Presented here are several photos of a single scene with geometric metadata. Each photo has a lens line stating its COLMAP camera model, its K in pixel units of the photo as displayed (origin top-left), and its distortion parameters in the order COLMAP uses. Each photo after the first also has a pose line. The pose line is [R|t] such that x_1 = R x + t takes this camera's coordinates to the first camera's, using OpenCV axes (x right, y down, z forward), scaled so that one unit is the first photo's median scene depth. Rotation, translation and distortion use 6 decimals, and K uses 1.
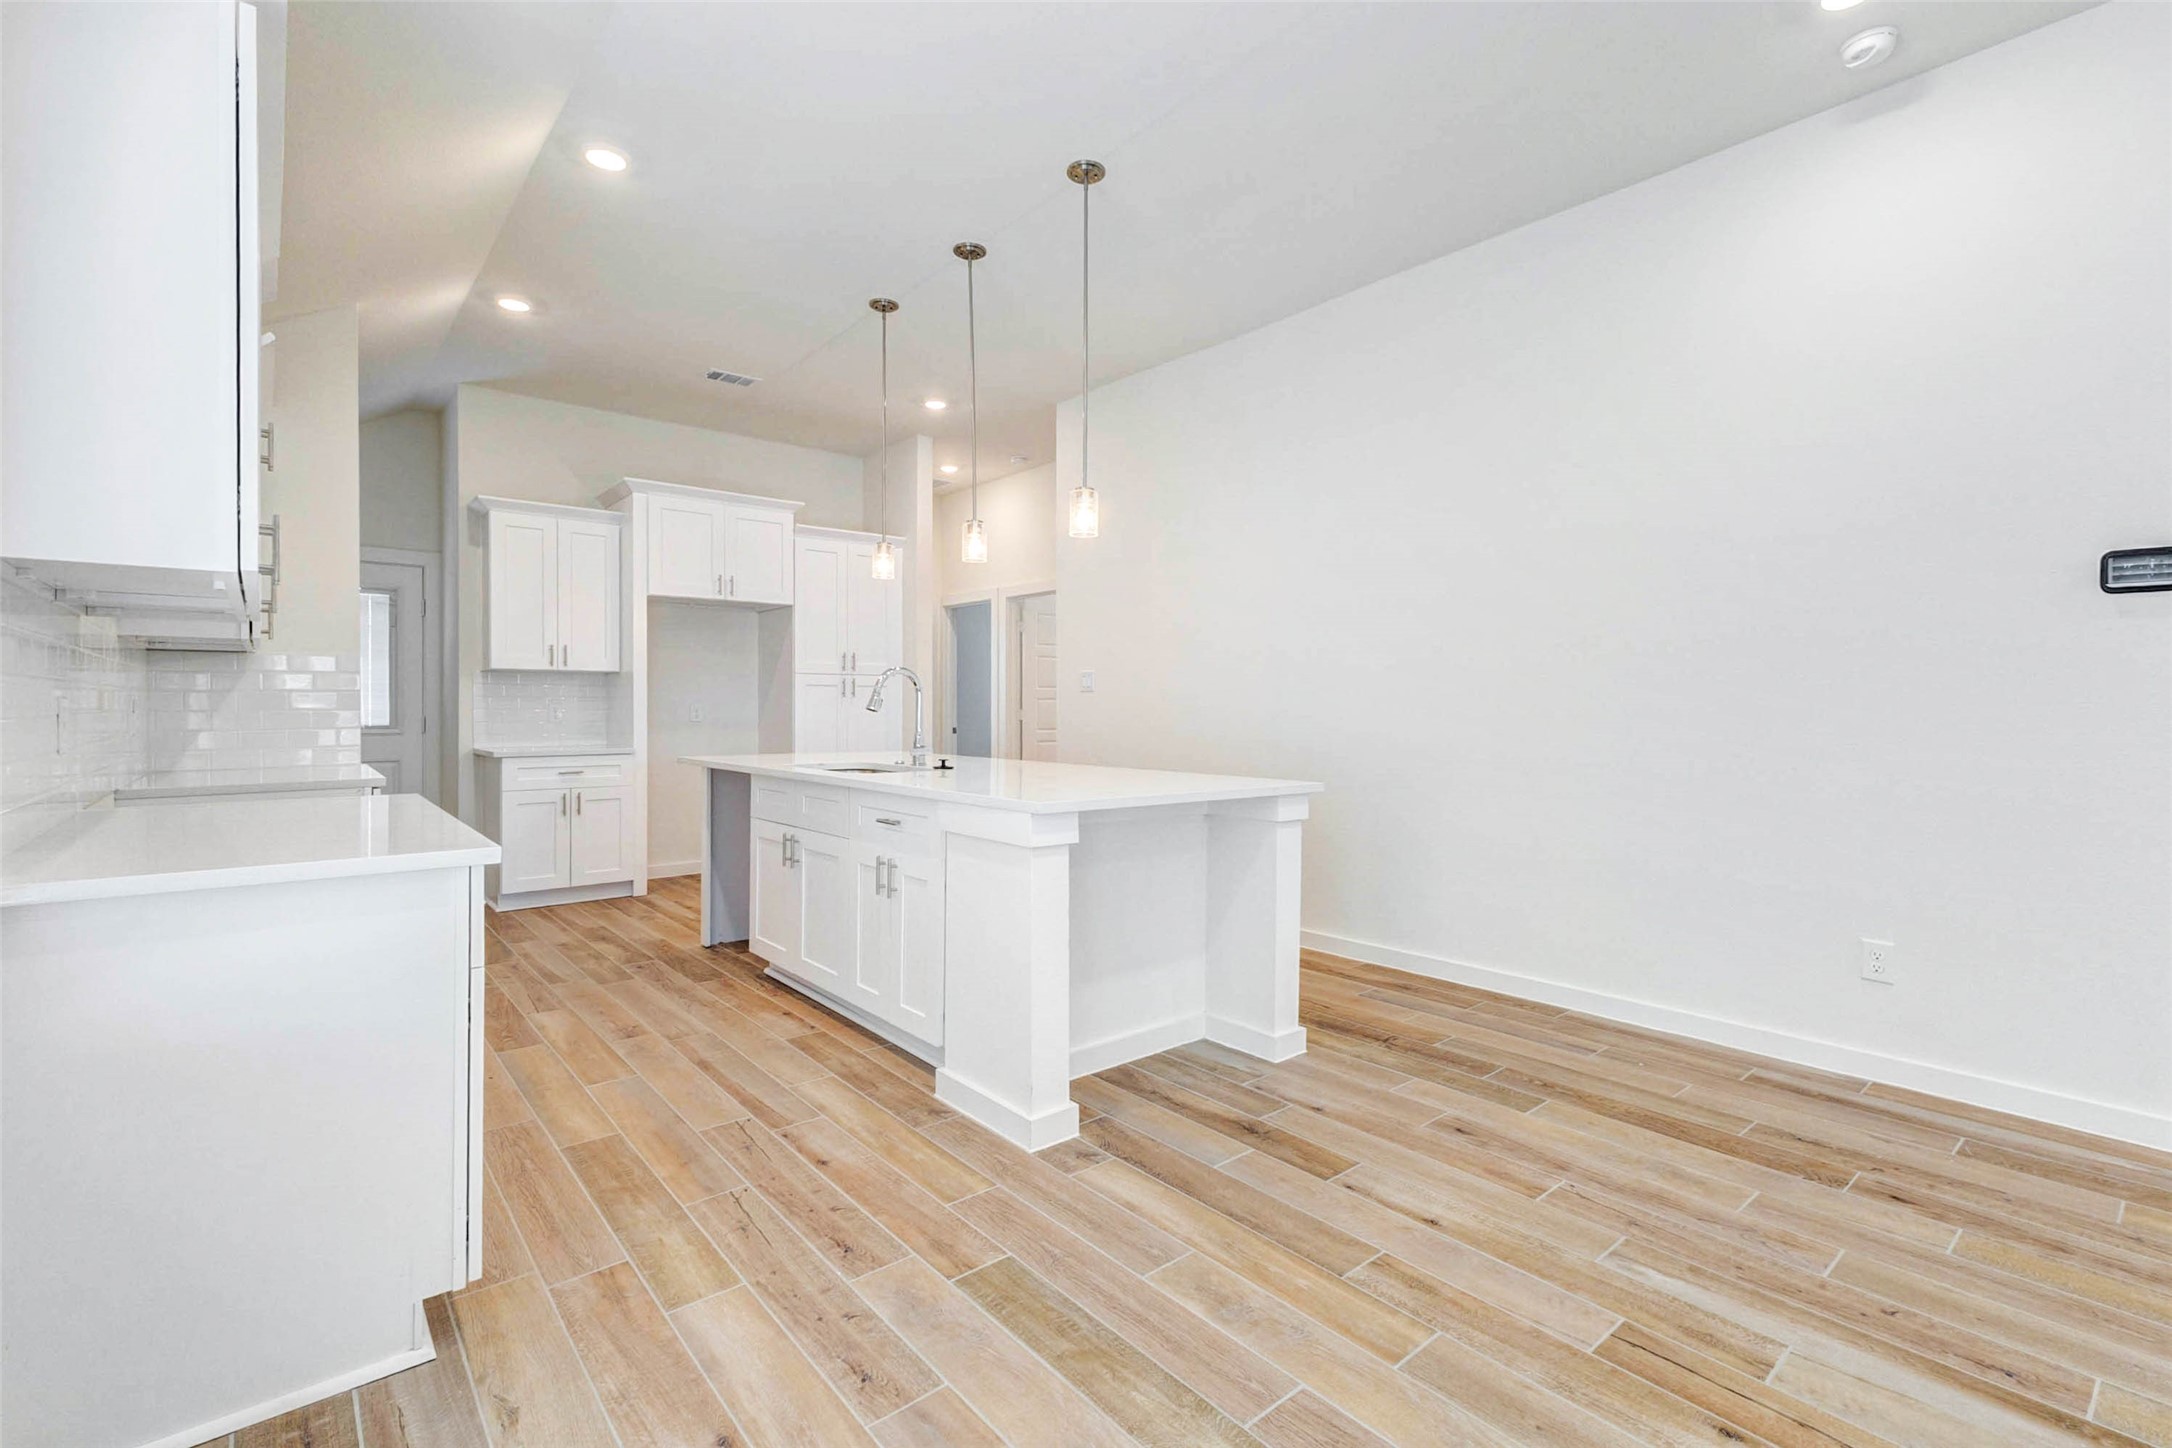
lens RADIAL K [[964.0, 0, 1098.5], [0, 964.0, 718.7], [0, 0, 1]] dist [0.001225, 0.000250]
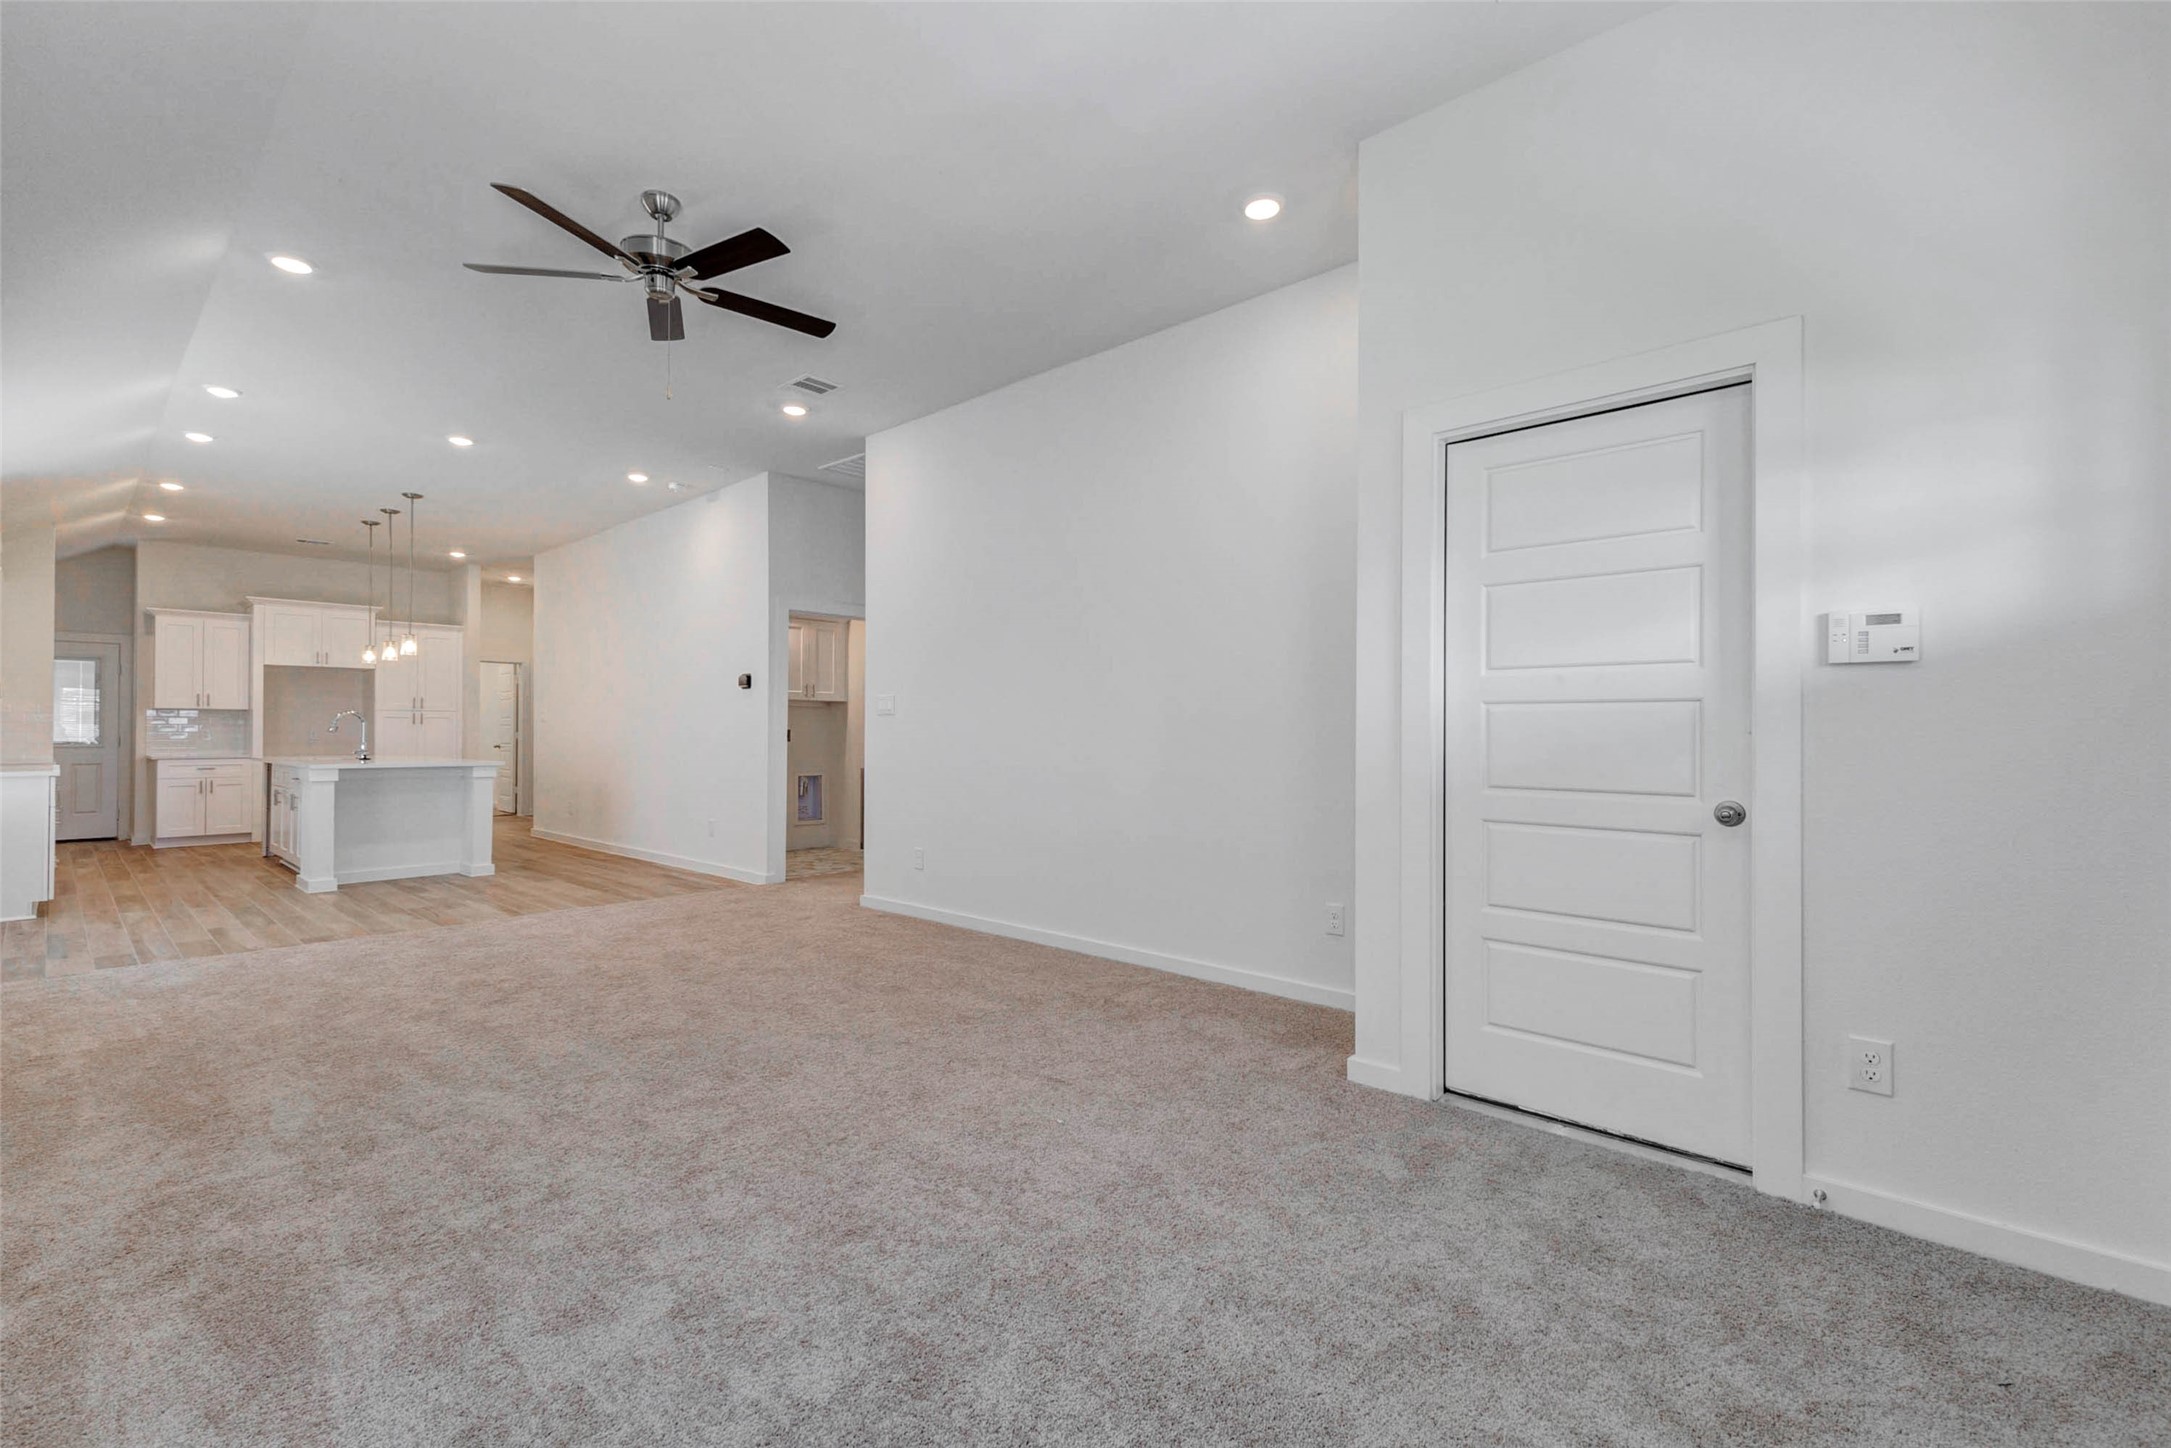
lens RADIAL K [[941.4, 0, 1089.3], [0, 941.4, 733.0], [0, 0, 1]] dist [0.003745, 0.000551]
pose [[0.992415, -0.000978, 0.122931, 0.772289], [0.002442, 0.999928, -0.011760, 0.014956], [-0.122911, 0.011971, 0.992346, -0.828341]]
